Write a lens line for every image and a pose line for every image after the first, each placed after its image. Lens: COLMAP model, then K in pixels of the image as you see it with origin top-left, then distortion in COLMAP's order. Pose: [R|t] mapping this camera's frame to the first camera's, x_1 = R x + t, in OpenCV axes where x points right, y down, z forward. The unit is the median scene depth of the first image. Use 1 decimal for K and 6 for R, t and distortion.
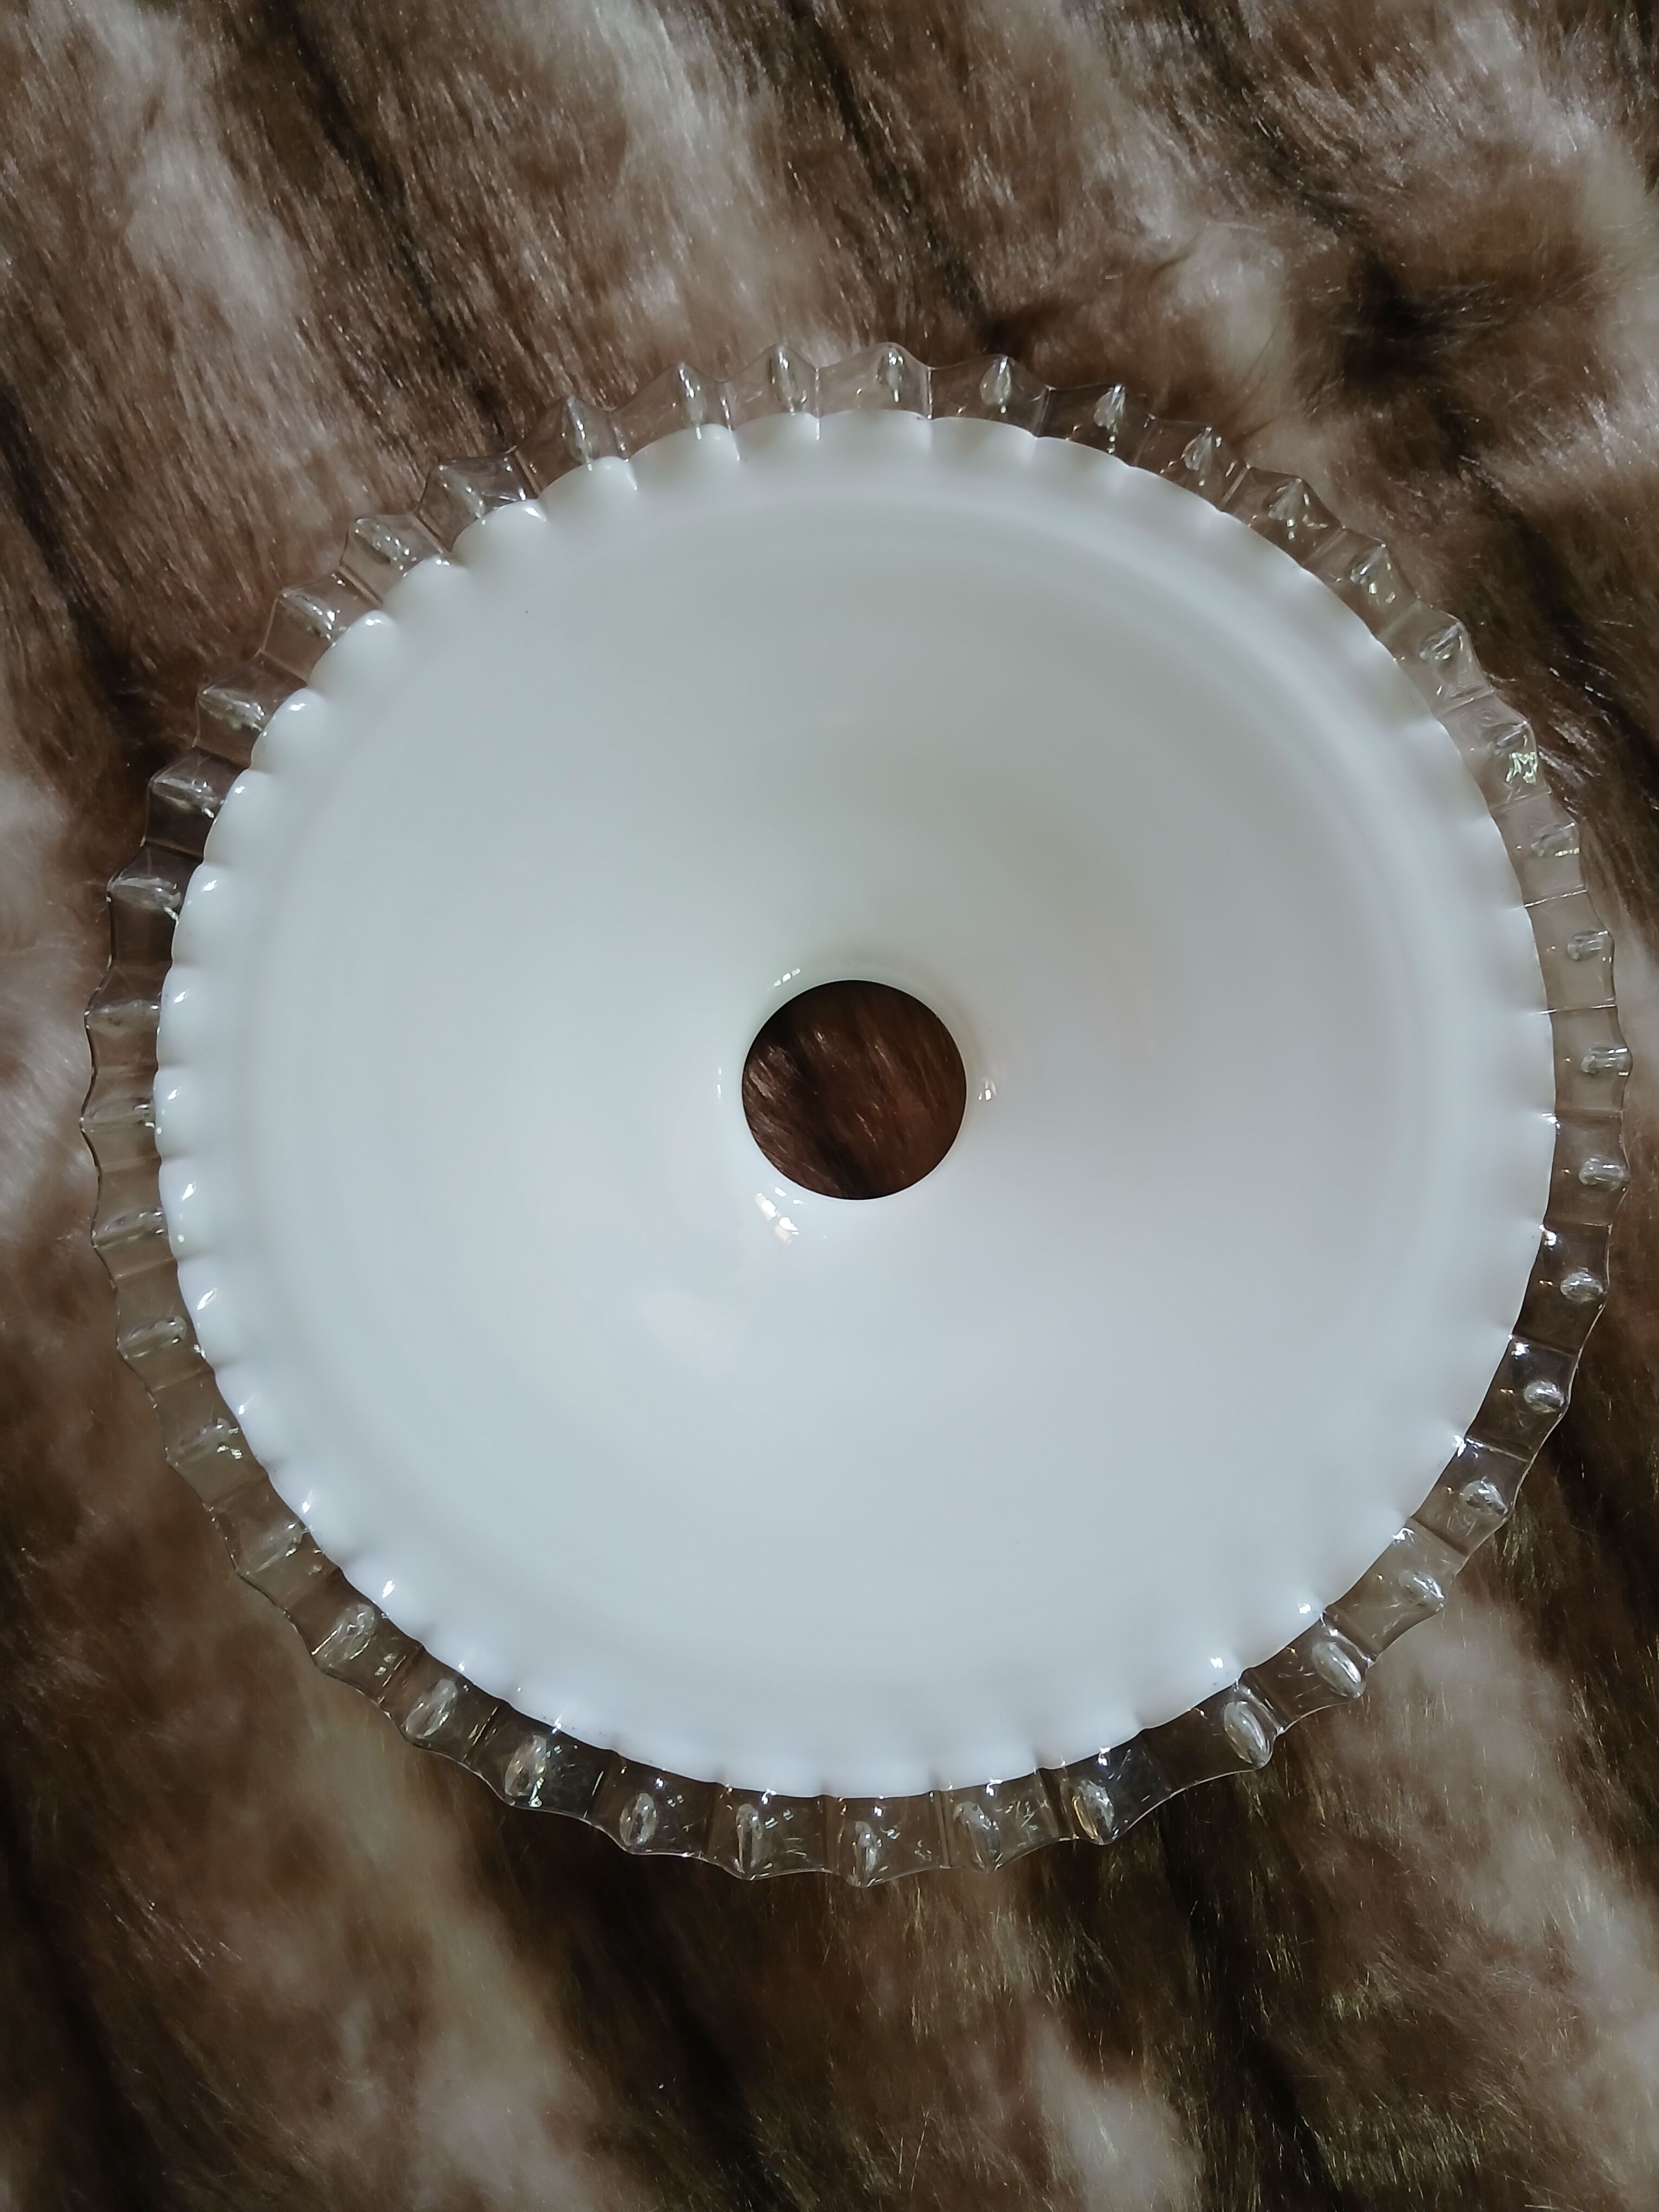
lens RADIAL K [[1680.0, 0, 829.5], [0, 1680.0, 1106.0], [0, 0, 1]] dist [-0.045381, -0.001209]
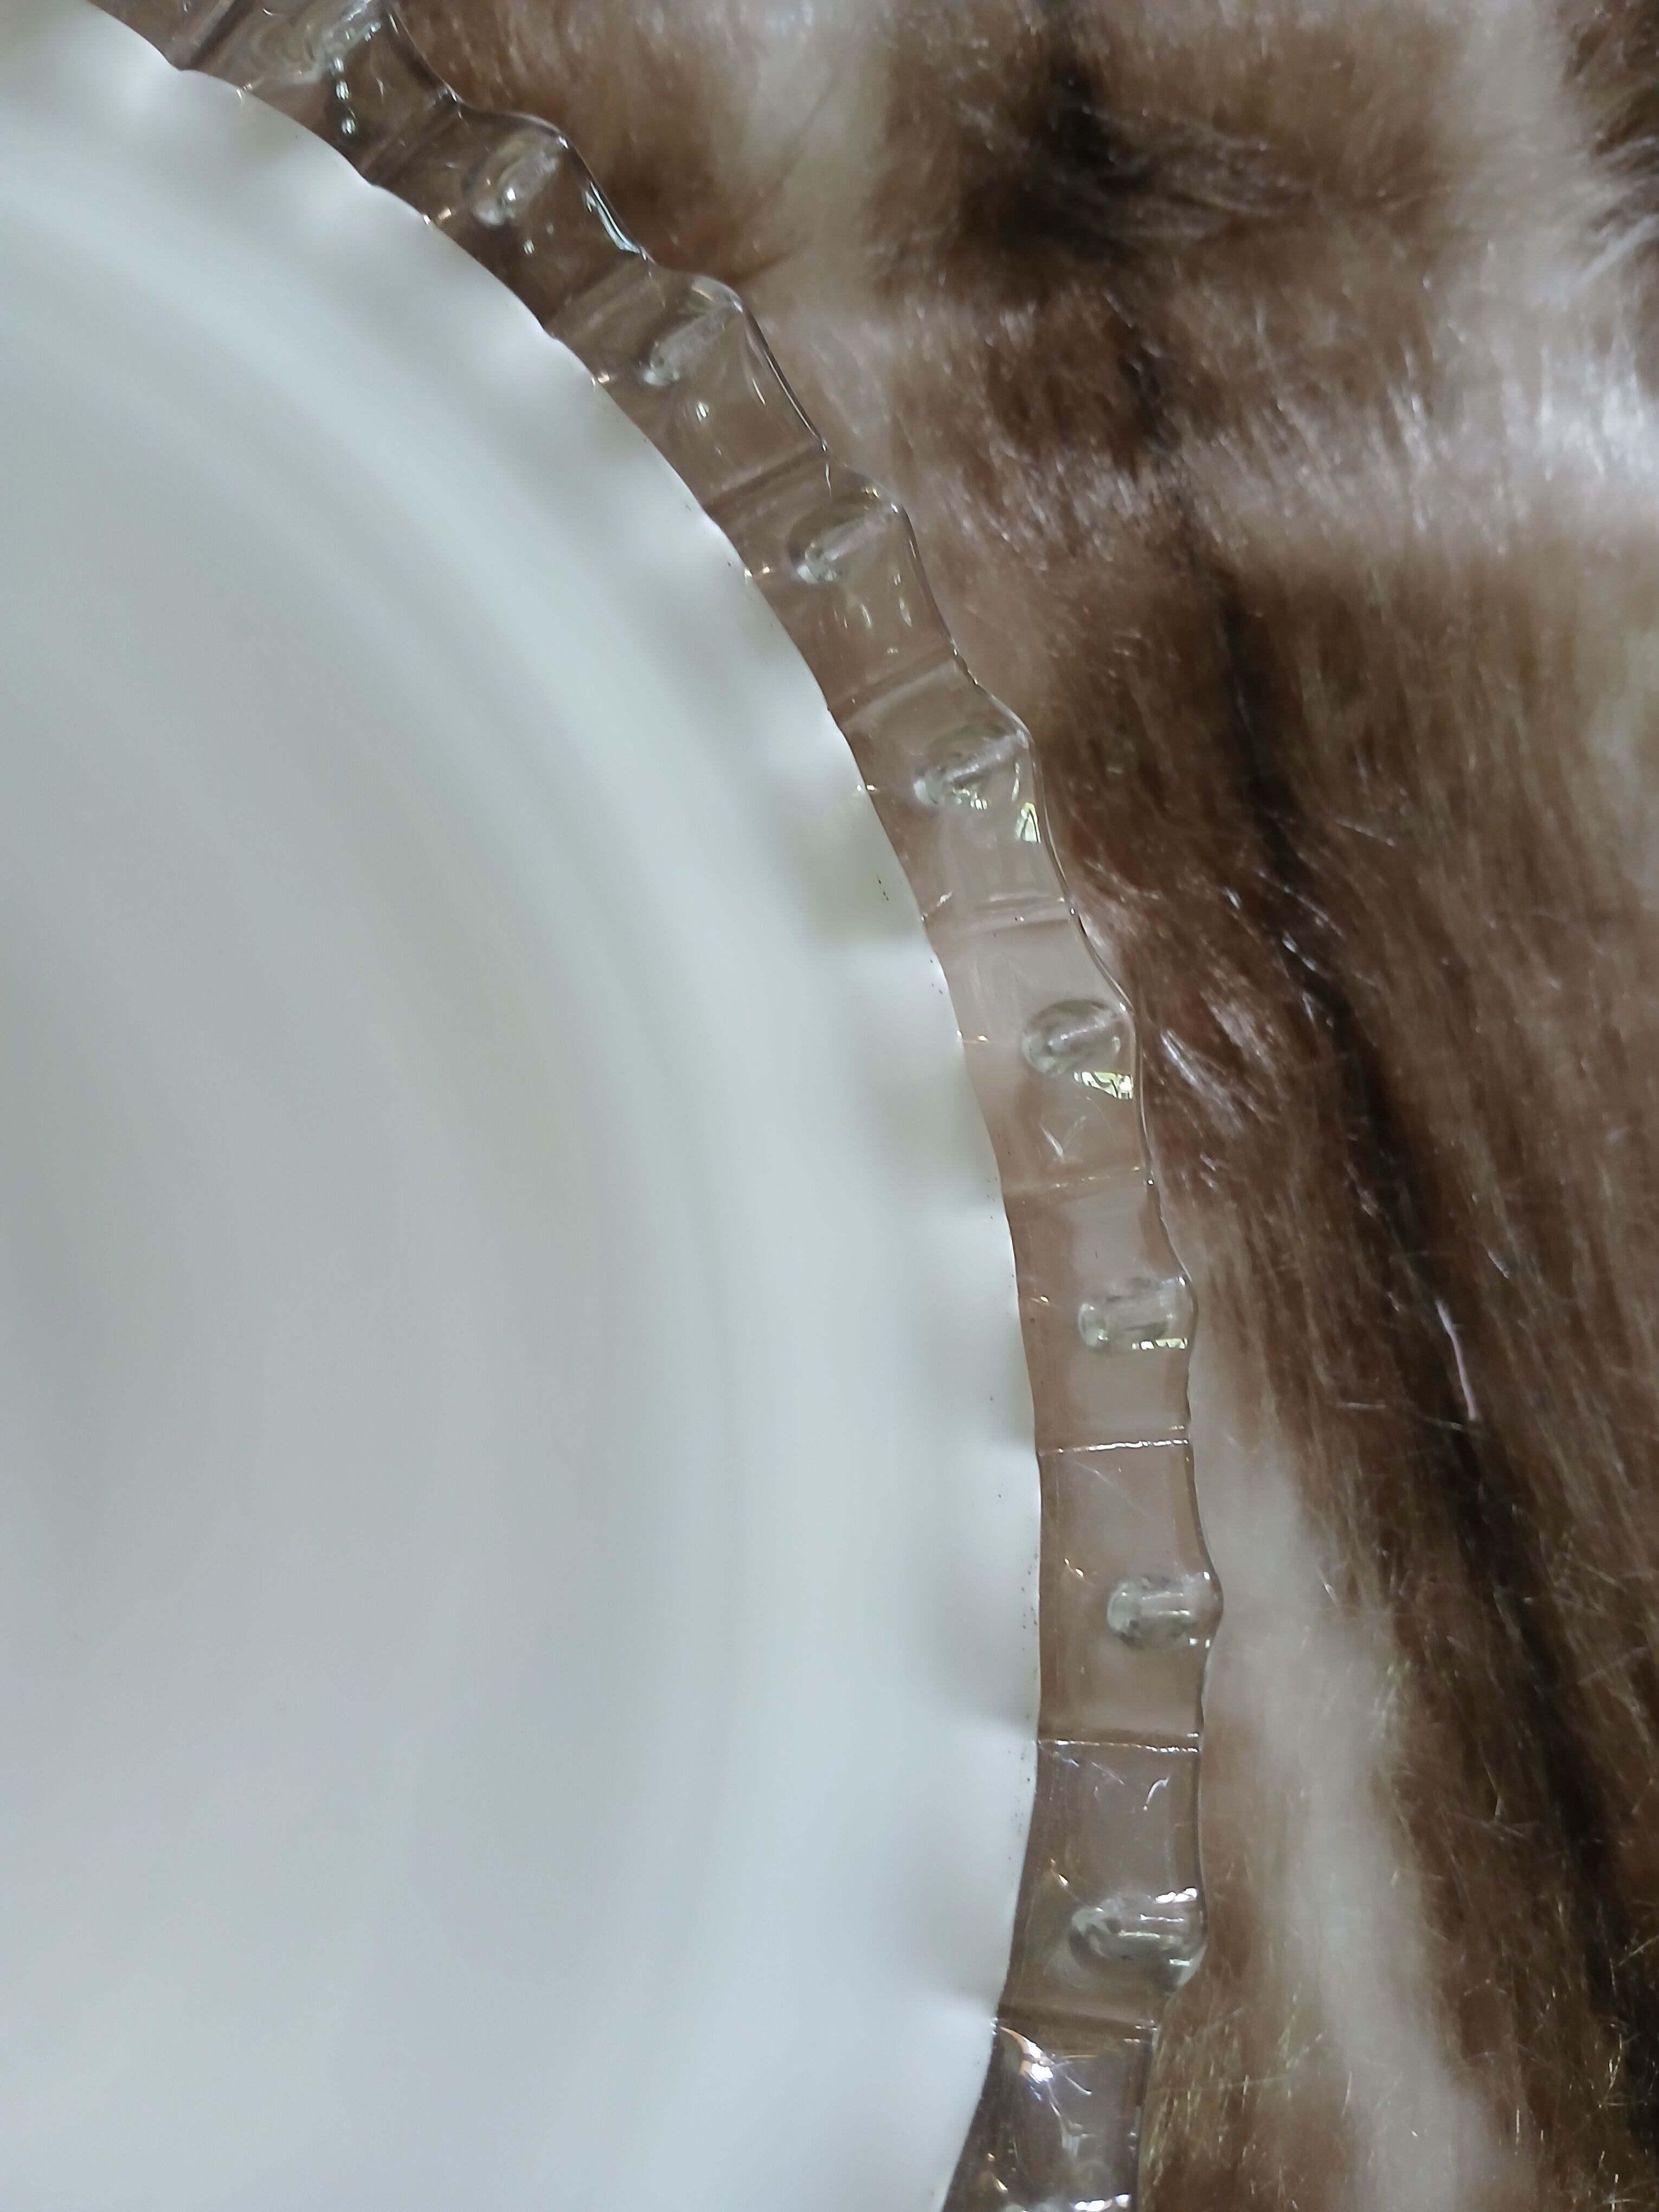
lens RADIAL K [[1661.7, 0, 829.5], [0, 1661.7, 1106.0], [0, 0, 1]] dist [0.099427, -0.224704]
pose [[0.961588, 0.209346, 0.177547, 0.245623], [-0.201064, 0.977509, -0.063632, -0.144845], [-0.186875, 0.025489, 0.982053, 0.533472]]
